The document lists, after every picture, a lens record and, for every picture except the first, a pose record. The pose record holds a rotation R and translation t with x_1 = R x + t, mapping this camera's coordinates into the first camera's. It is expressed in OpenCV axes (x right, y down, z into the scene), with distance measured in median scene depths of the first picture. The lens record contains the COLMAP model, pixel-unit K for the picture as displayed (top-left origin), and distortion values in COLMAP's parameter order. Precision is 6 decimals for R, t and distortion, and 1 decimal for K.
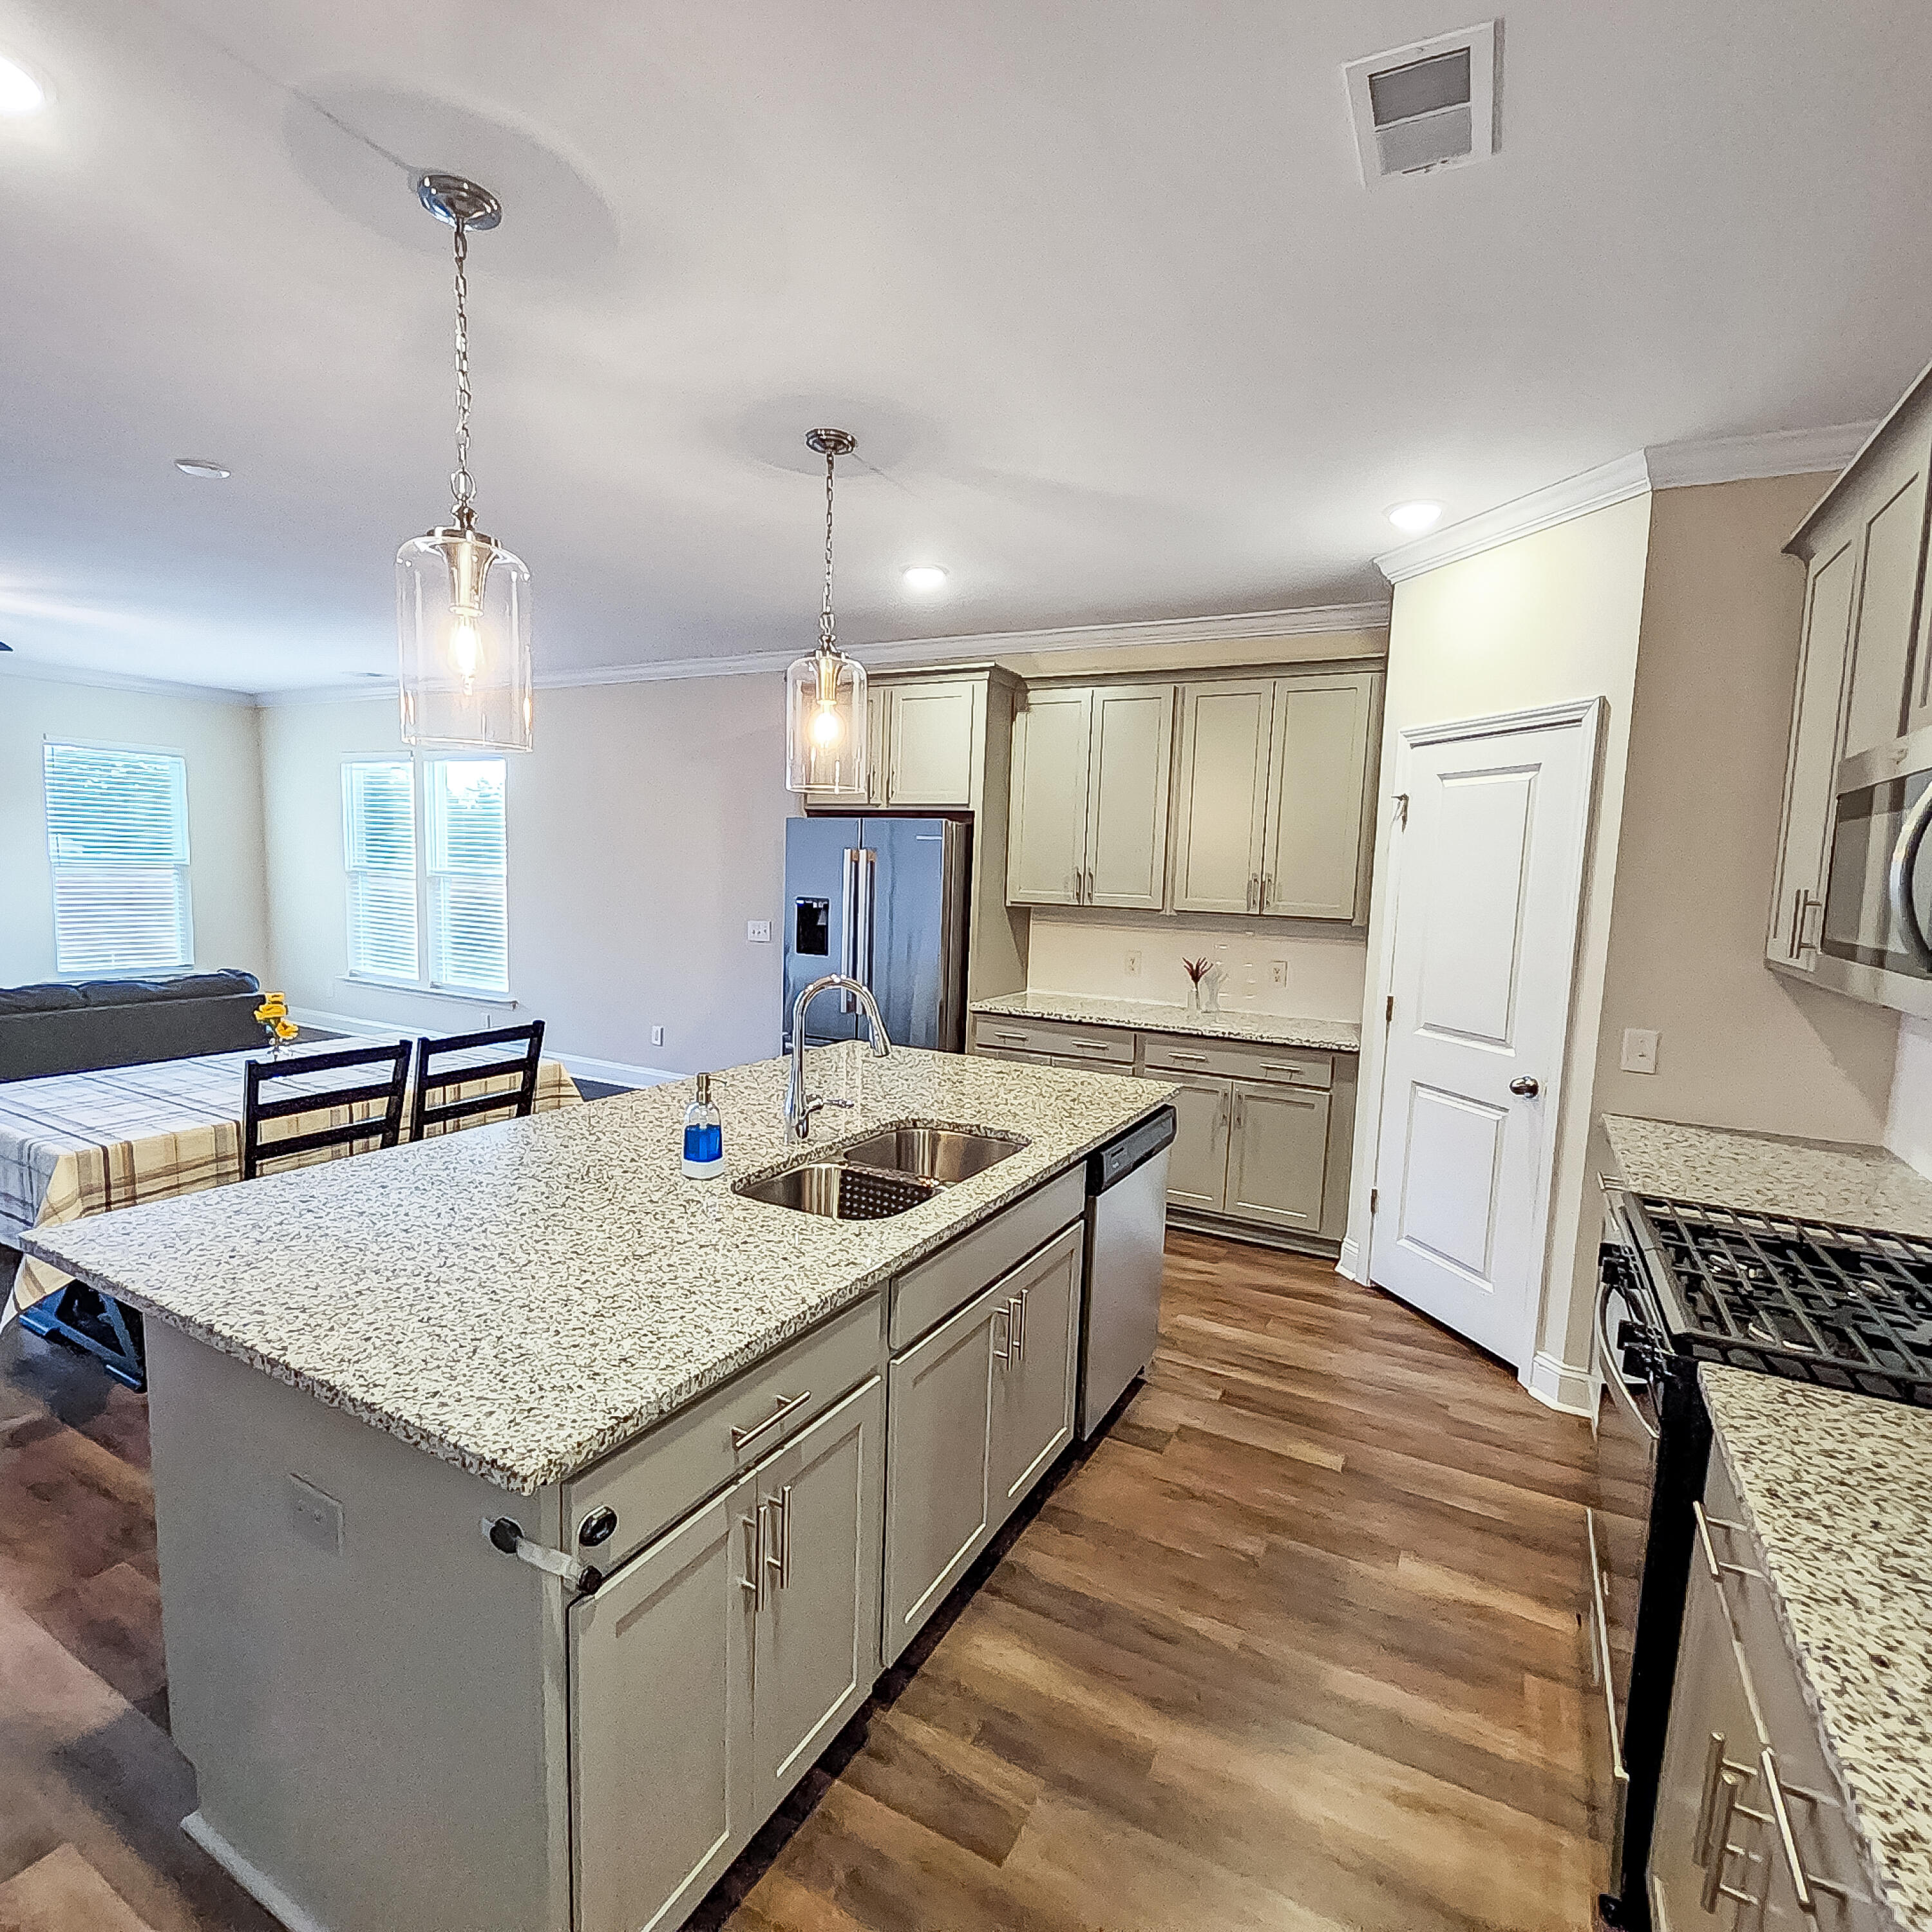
lens RADIAL K [[1013.0, 0, 973.5], [0, 1013.0, 965.8], [0, 0, 1]] dist [0.005891, -0.000370]
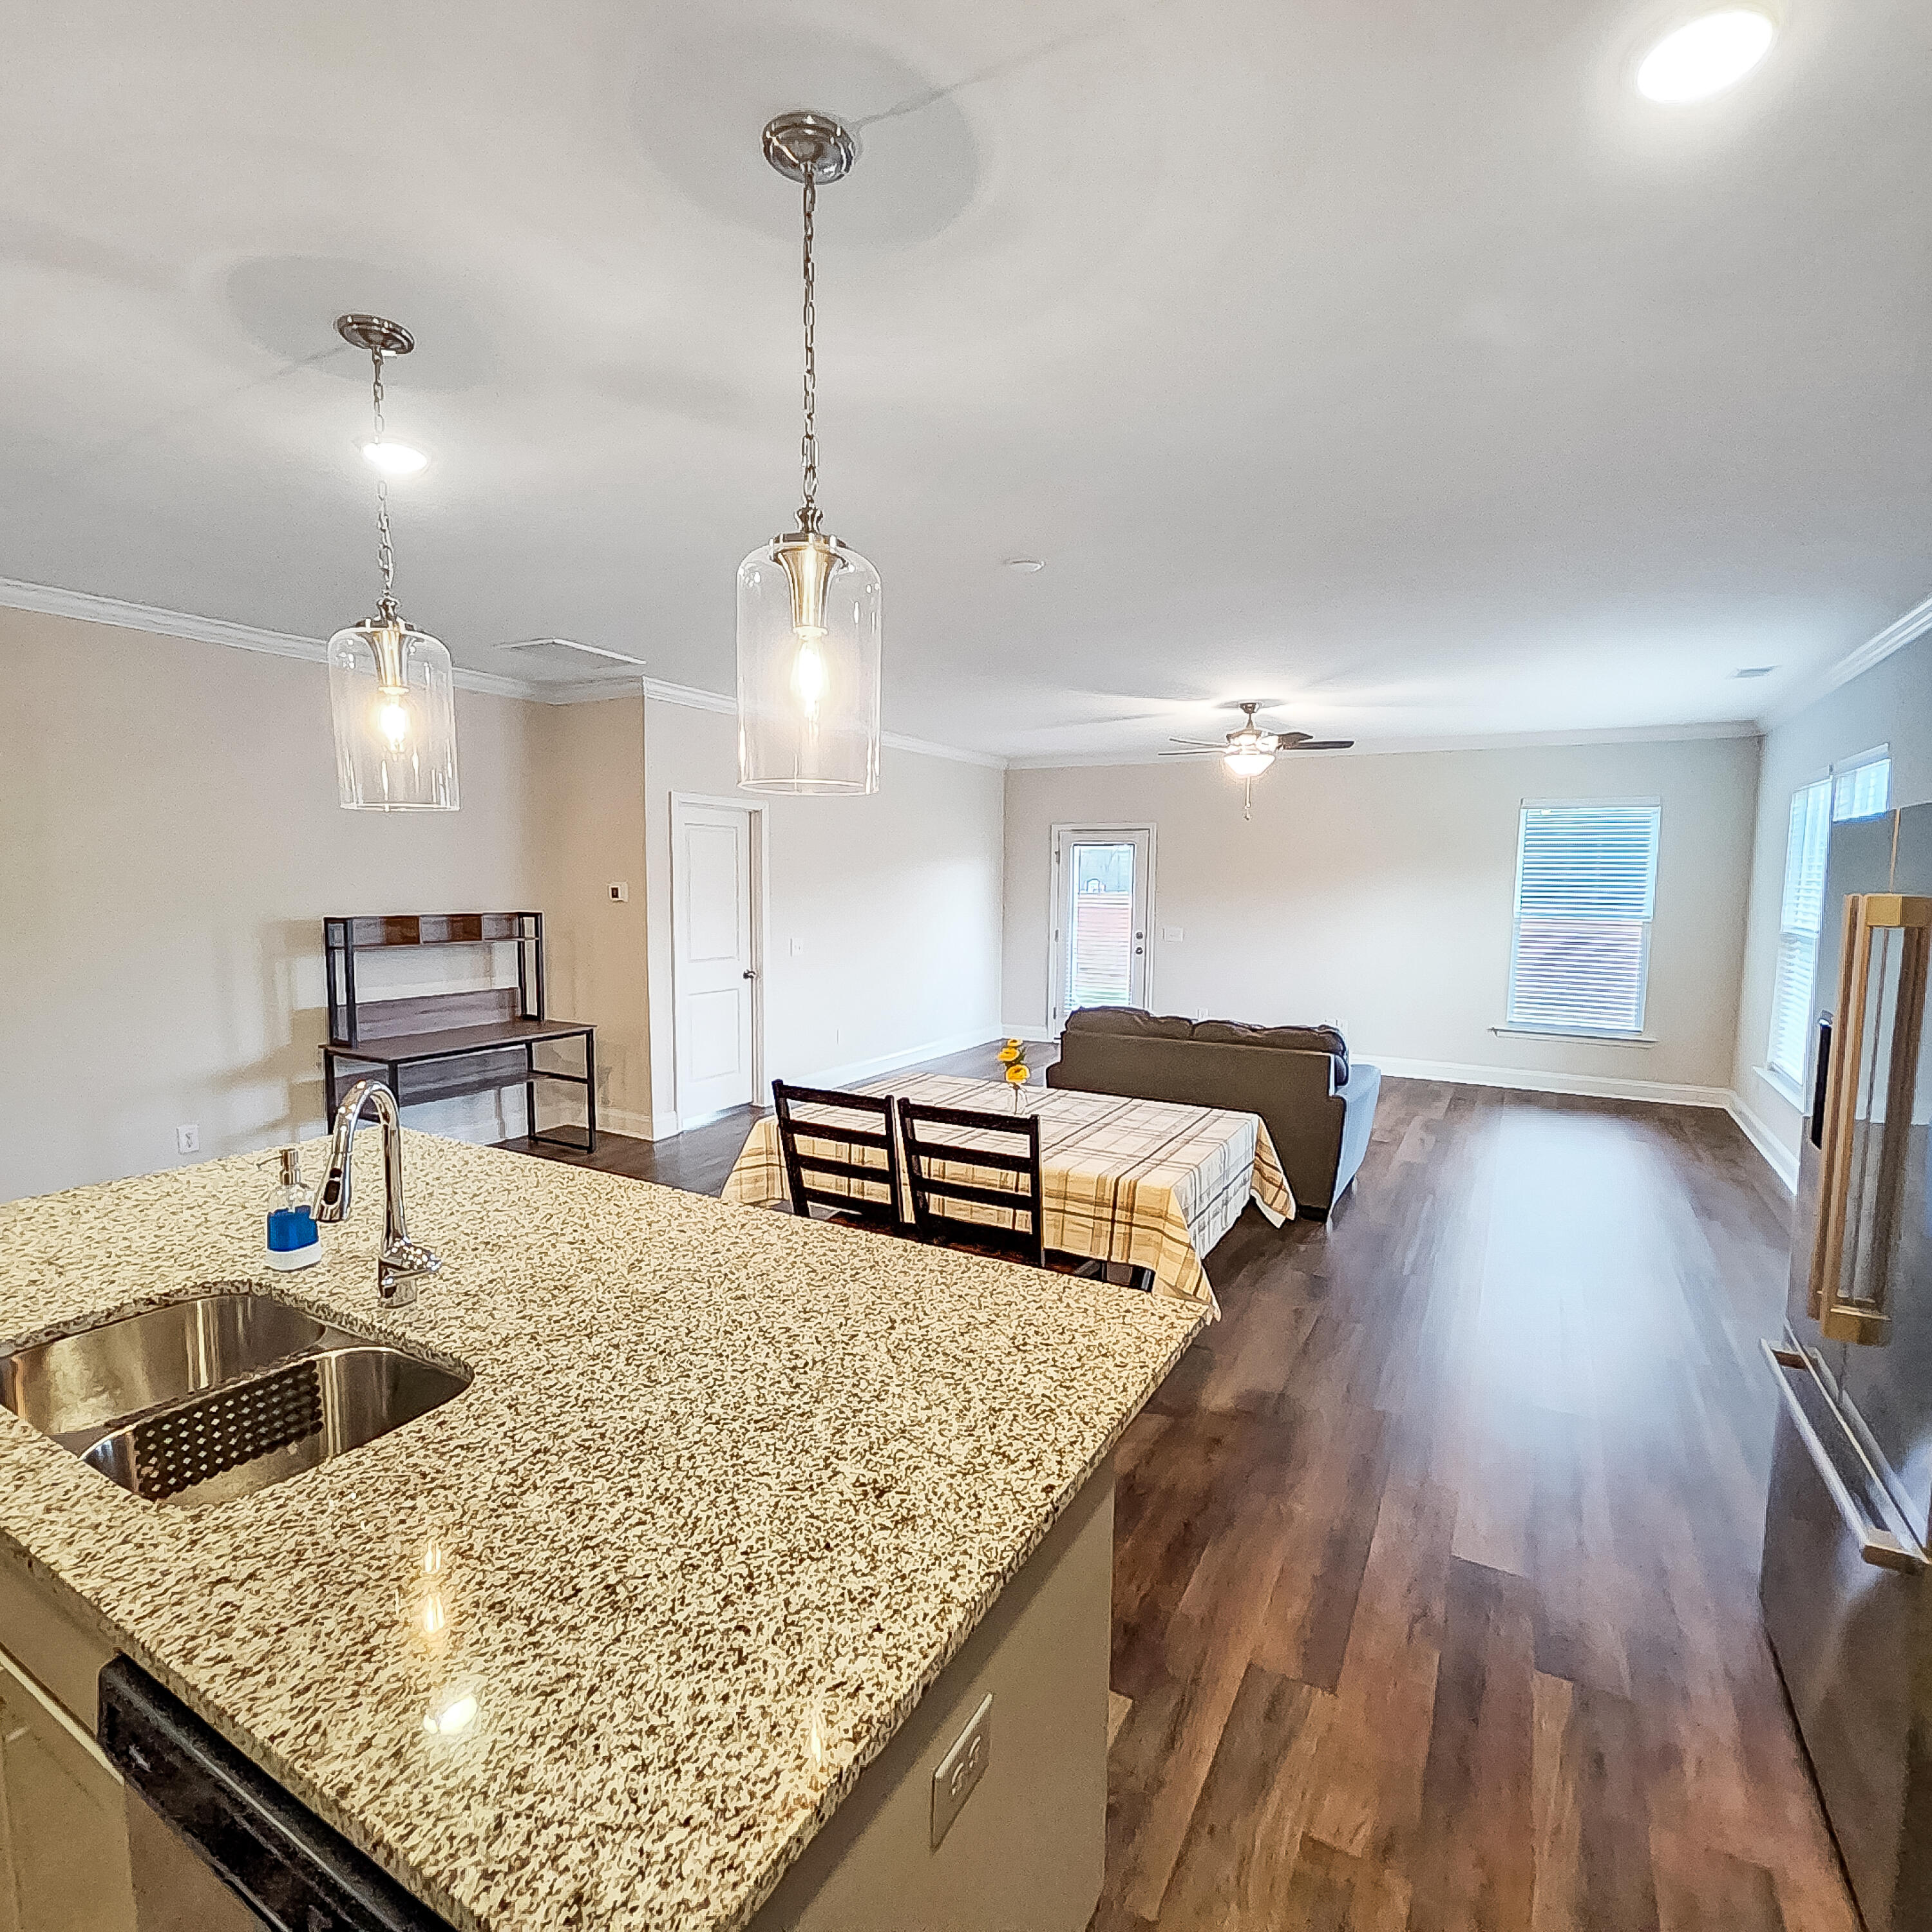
lens RADIAL K [[1013.0, 0, 970.7], [0, 1013.0, 975.6], [0, 0, 1]] dist [0.005891, -0.000370]
pose [[-0.010370, 0.070813, -0.997436, 0.408148], [-0.115224, 0.990760, 0.071537, -0.121133], [0.993285, 0.115670, -0.002115, 1.053973]]
